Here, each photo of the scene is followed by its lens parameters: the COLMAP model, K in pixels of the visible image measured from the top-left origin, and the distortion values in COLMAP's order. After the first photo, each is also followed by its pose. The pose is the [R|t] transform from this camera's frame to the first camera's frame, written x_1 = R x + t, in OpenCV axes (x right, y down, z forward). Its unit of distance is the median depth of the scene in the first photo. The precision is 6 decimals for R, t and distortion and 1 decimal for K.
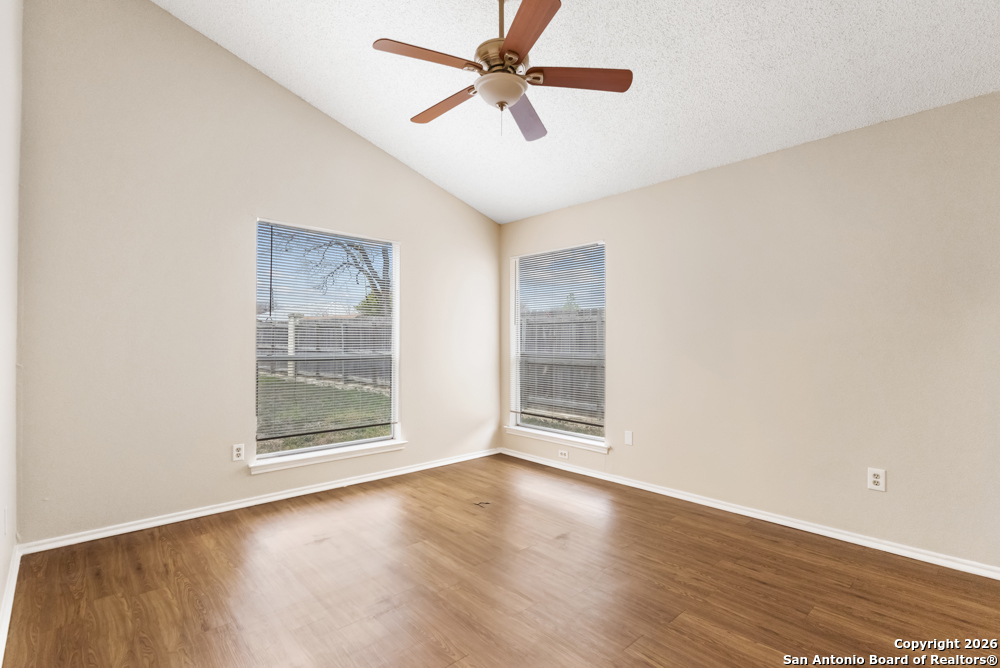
lens RADIAL K [[464.8, 0, 497.7], [0, 464.8, 339.1], [0, 0, 1]] dist [-0.003130, 0.000072]
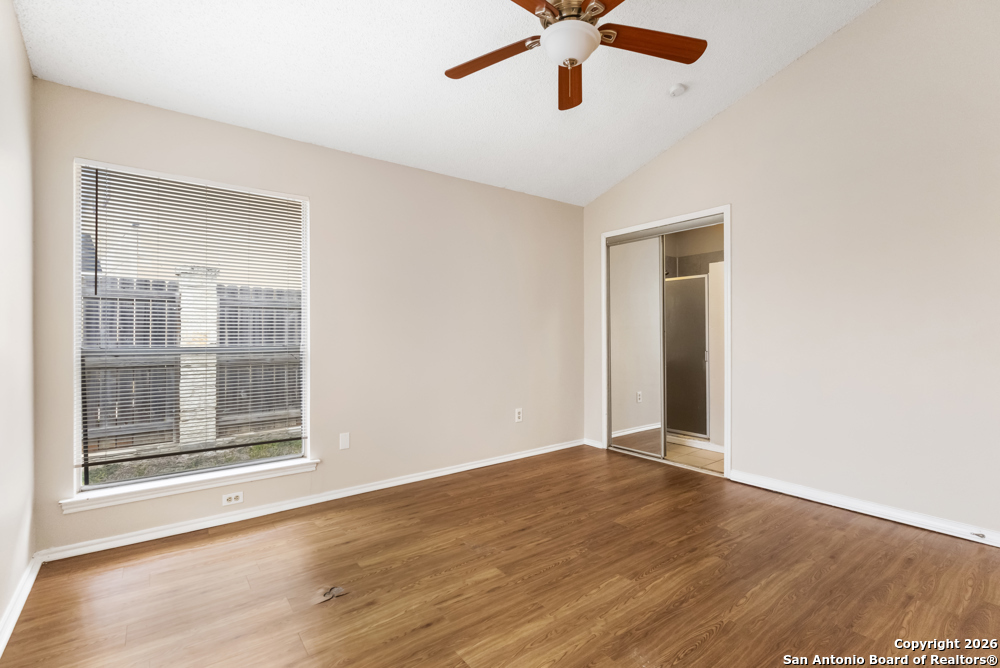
lens RADIAL K [[464.8, 0, 498.0], [0, 464.8, 325.9], [0, 0, 1]] dist [-0.003130, 0.000072]
pose [[0.092751, 0.014314, 0.995586, -0.703545], [-0.004052, 0.999894, -0.013999, 0.016482], [-0.995681, -0.002736, 0.092800, 0.829480]]
